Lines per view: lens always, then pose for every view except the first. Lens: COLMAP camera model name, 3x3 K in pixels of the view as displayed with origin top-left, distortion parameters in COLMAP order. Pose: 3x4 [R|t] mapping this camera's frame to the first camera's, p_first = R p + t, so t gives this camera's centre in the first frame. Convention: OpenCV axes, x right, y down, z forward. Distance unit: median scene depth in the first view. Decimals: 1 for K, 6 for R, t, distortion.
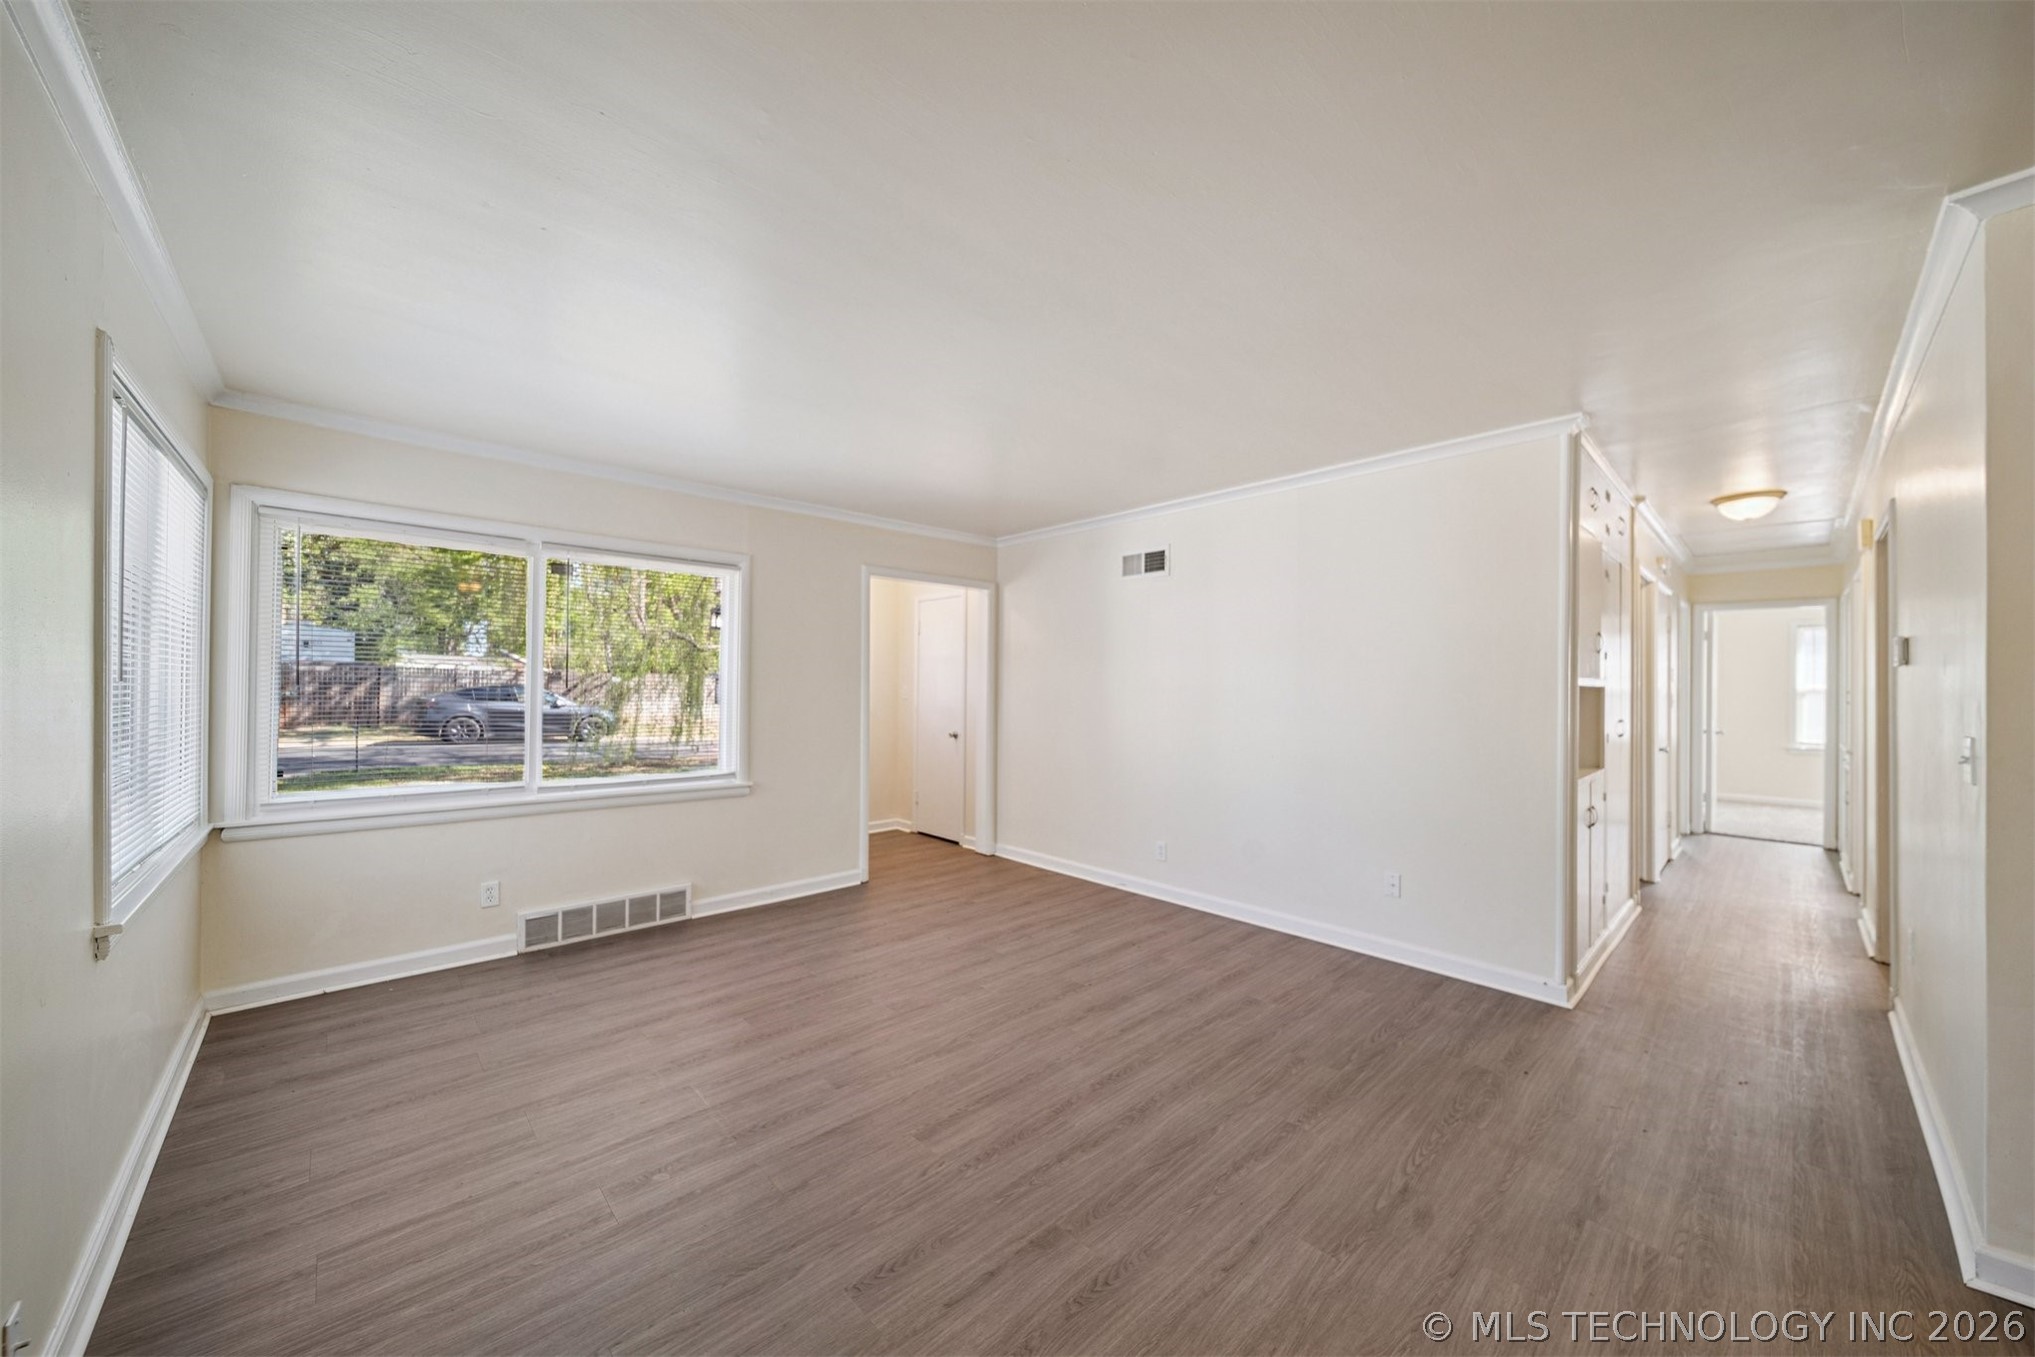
lens RADIAL K [[712.4, 0, 1013.7], [0, 712.4, 684.9], [0, 0, 1]] dist [-0.024695, 0.000004]
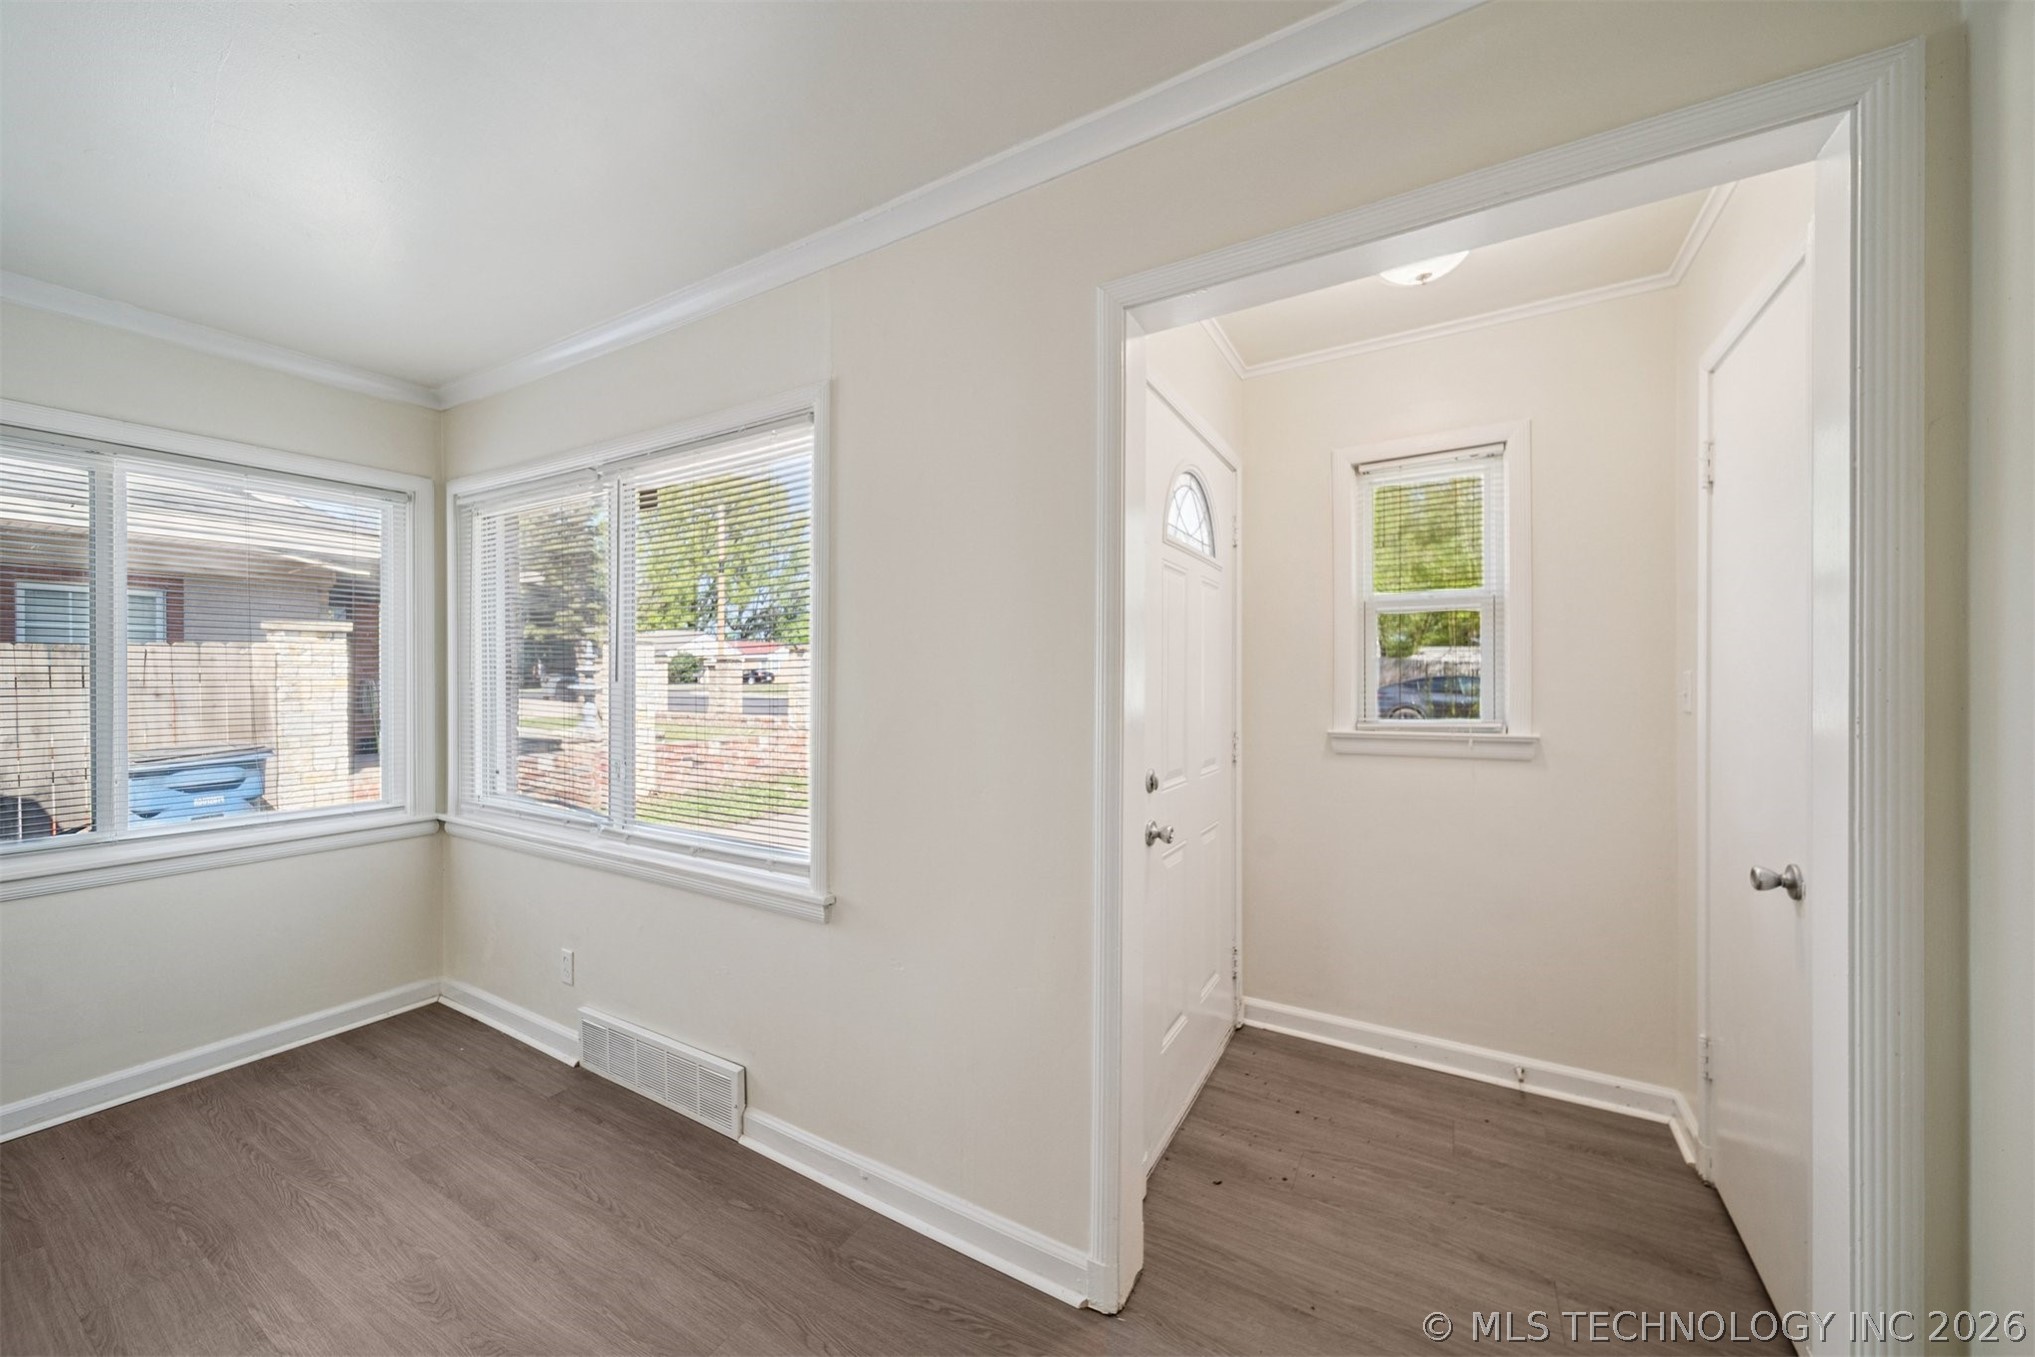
lens RADIAL K [[740.0, 0, 1027.2], [0, 740.0, 683.0], [0, 0, 1]] dist [0.000517, -0.000179]
pose [[0.300227, 0.001771, -0.953866, 0.159935], [0.005492, 0.999978, 0.003585, 0.003718], [0.953852, -0.006315, 0.300211, 1.576877]]
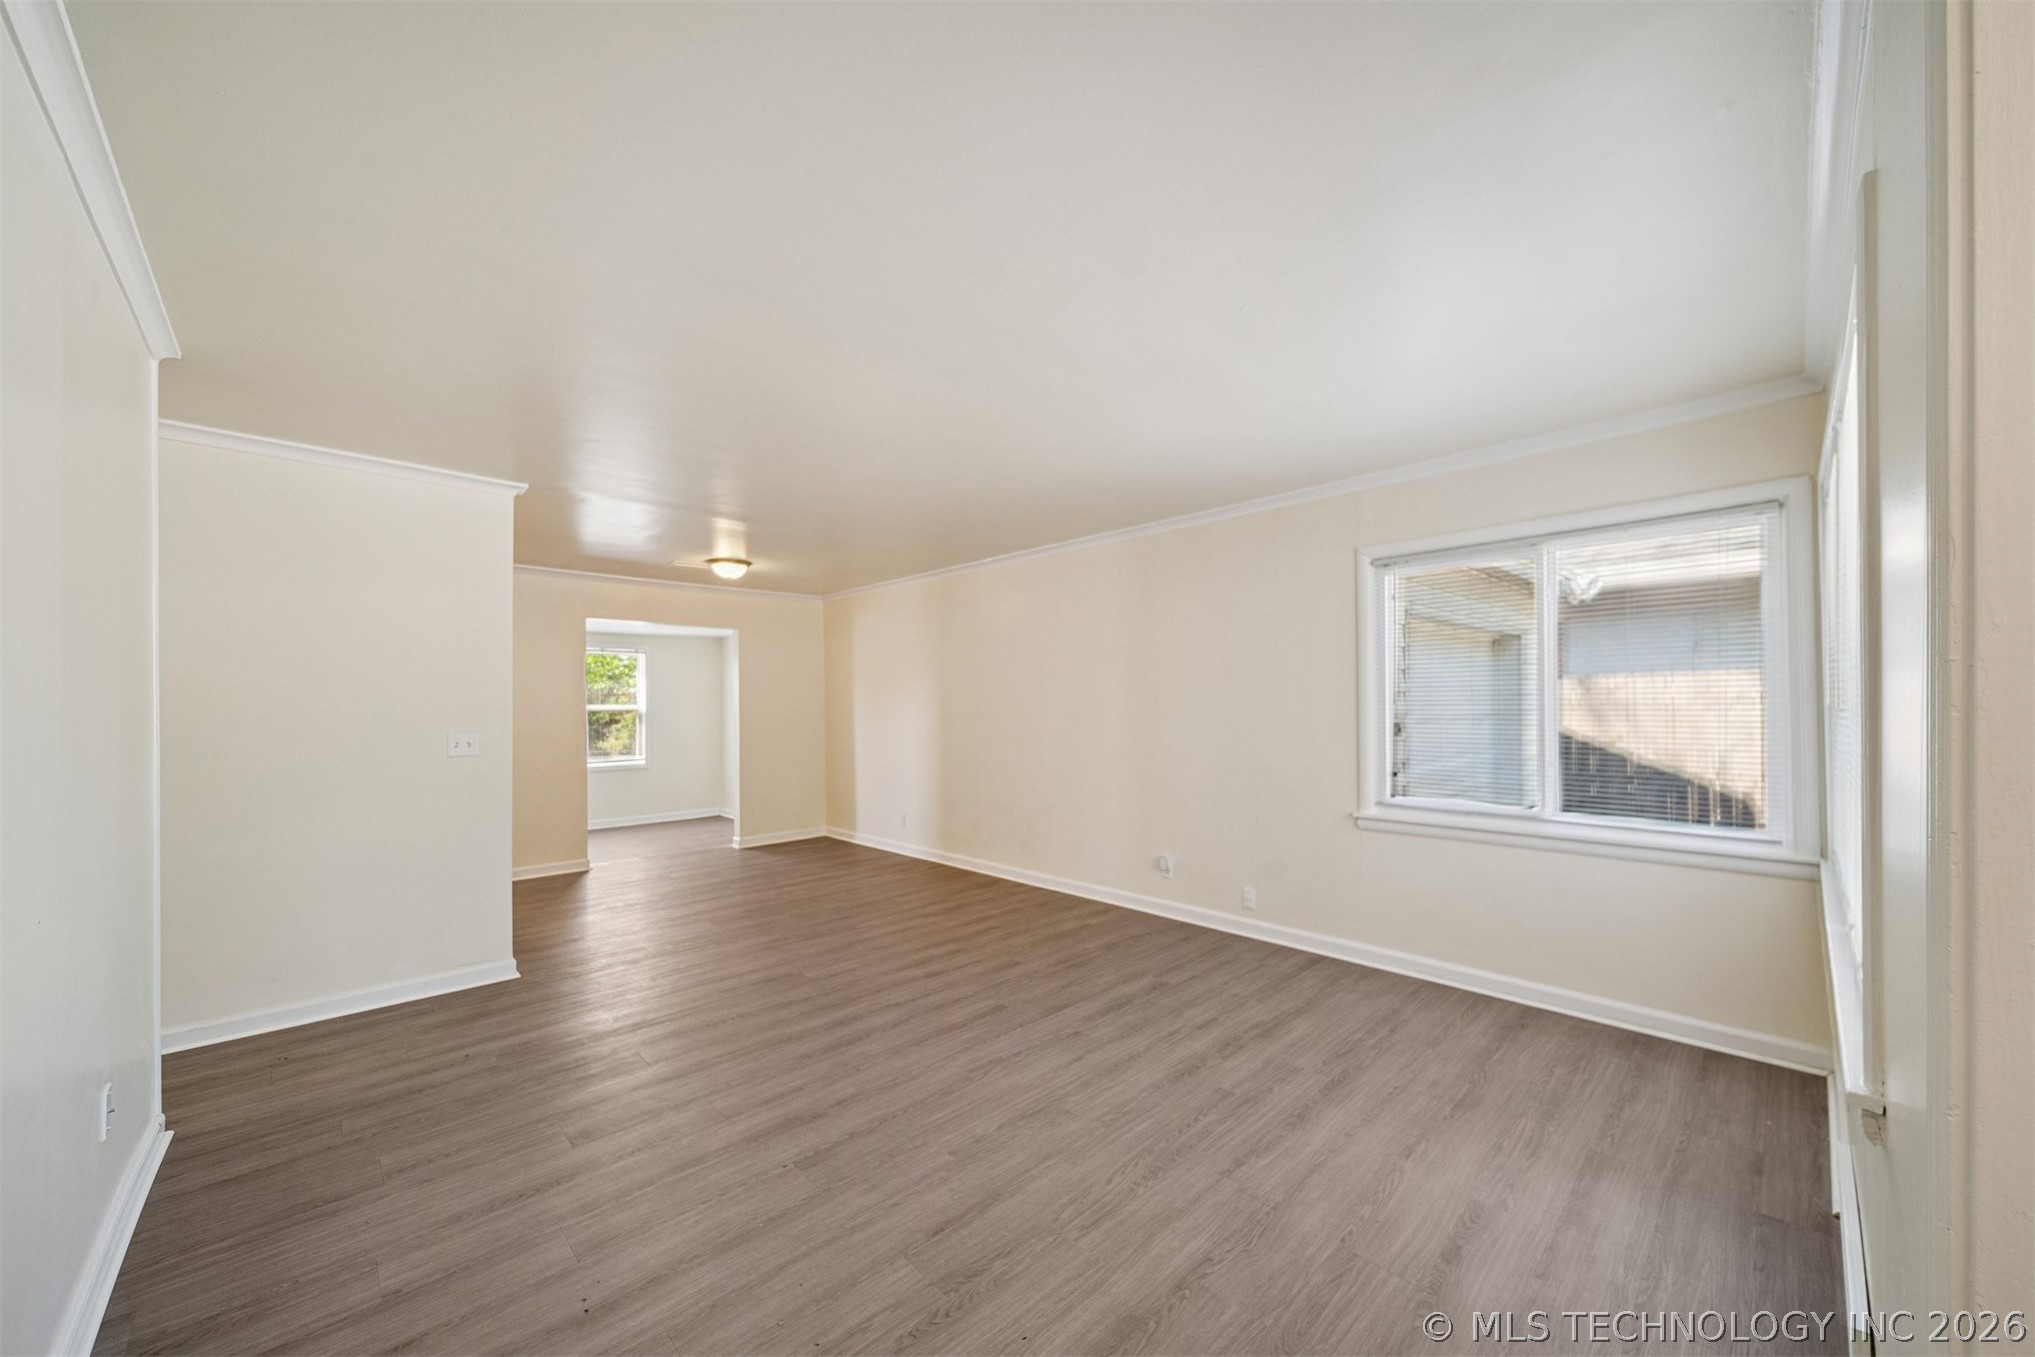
lens RADIAL K [[740.0, 0, 1027.2], [0, 740.0, 683.0], [0, 0, 1]] dist [0.000517, -0.000179]
pose [[-0.999878, -0.000131, -0.015606, -0.123549], [0.000333, 0.999558, -0.029738, 0.000449], [0.015603, -0.029740, -0.999436, 2.025880]]
